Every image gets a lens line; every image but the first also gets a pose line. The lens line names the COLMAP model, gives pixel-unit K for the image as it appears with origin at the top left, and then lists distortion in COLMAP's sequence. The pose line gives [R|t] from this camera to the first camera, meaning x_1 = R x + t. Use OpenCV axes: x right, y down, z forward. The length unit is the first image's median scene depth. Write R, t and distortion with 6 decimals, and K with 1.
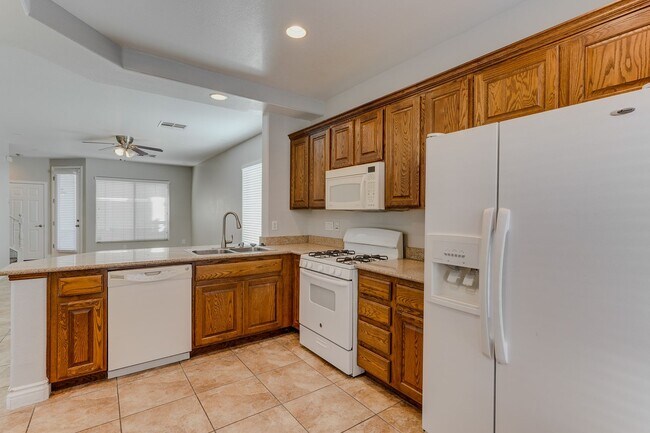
lens RADIAL K [[312.1, 0, 320.1], [0, 312.1, 216.7], [0, 0, 1]] dist [0.000124, 0.005188]
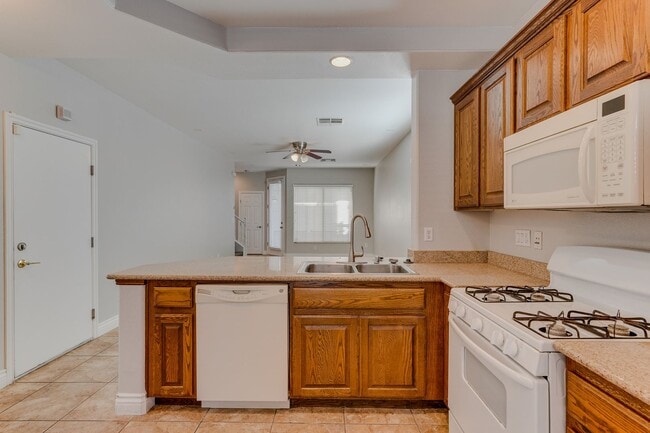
lens RADIAL K [[312.1, 0, 321.9], [0, 312.1, 215.8], [0, 0, 1]] dist [0.000124, 0.005188]
pose [[0.807564, -0.004431, -0.589764, 0.083779], [-0.002630, 0.999935, -0.011114, -0.004139], [0.589775, 0.010526, 0.807499, 0.386041]]
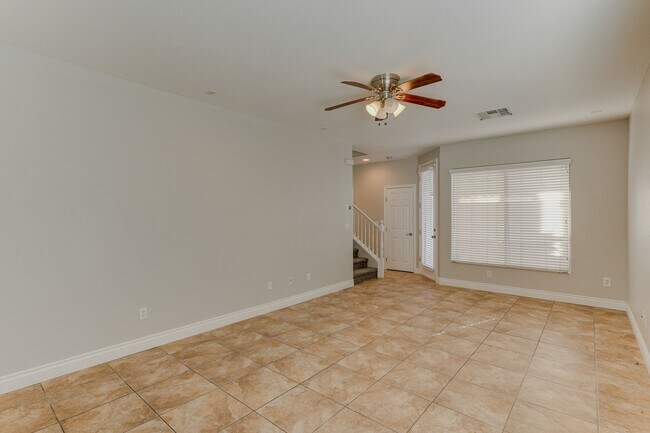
lens RADIAL K [[312.1, 0, 326.2], [0, 312.1, 215.2], [0, 0, 1]] dist [0.000124, 0.005188]
pose [[0.255891, -0.005472, -0.966690, -0.266525], [-0.009101, 0.999926, -0.008069, -0.039638], [0.966663, 0.010862, 0.255823, 1.419945]]
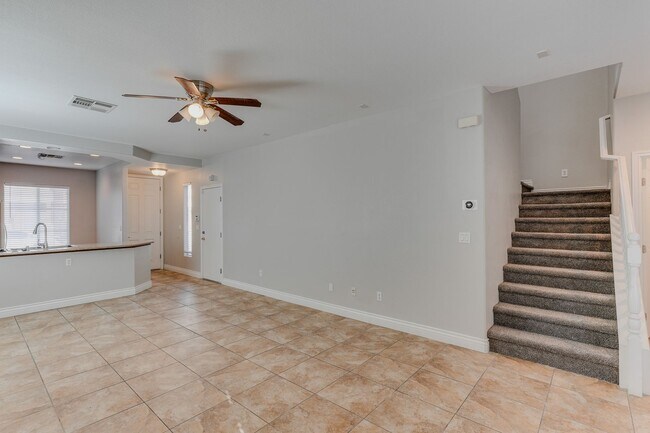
lens RADIAL K [[312.1, 0, 322.5], [0, 312.1, 211.7], [0, 0, 1]] dist [0.000124, 0.005188]
pose [[-0.973292, -0.004758, -0.229520, -1.306672], [-0.003489, 0.999976, -0.005935, -0.068490], [0.229542, -0.004976, -0.973286, 2.902715]]
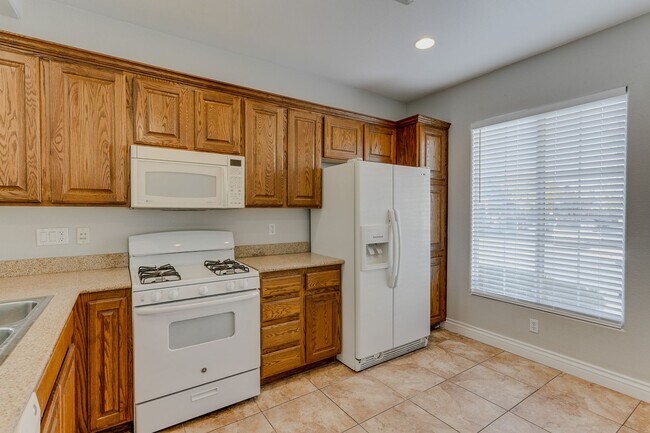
lens RADIAL K [[312.1, 0, 322.9], [0, 312.1, 217.6], [0, 0, 1]] dist [0.000124, 0.005188]
pose [[0.021527, -0.027990, 0.999376, -0.610555], [0.013108, 0.999530, 0.027712, -0.014486], [-0.999682, 0.012503, 0.021884, 0.621938]]
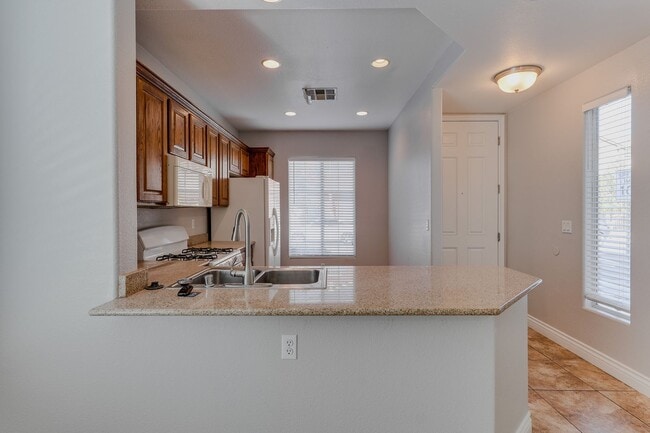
lens RADIAL K [[312.1, 0, 321.4], [0, 312.1, 211.3], [0, 0, 1]] dist [0.000124, 0.005188]
pose [[-0.802437, -0.010310, 0.596648, -0.751564], [0.002918, 0.999771, 0.021200, -0.024056], [-0.596730, 0.018752, -0.802223, 1.429277]]
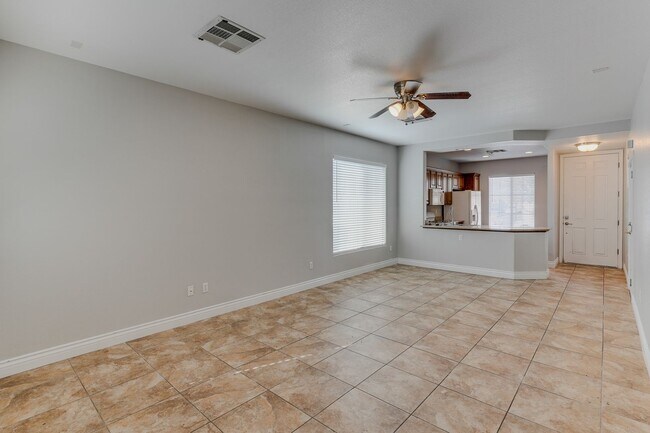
lens RADIAL K [[312.1, 0, 320.4], [0, 312.1, 207.8], [0, 0, 1]] dist [0.000124, 0.005188]
pose [[-0.213220, -0.018445, 0.976830, -2.165921], [0.015687, 0.999628, 0.022300, -0.069251], [-0.976878, 0.020078, -0.212852, 2.378953]]
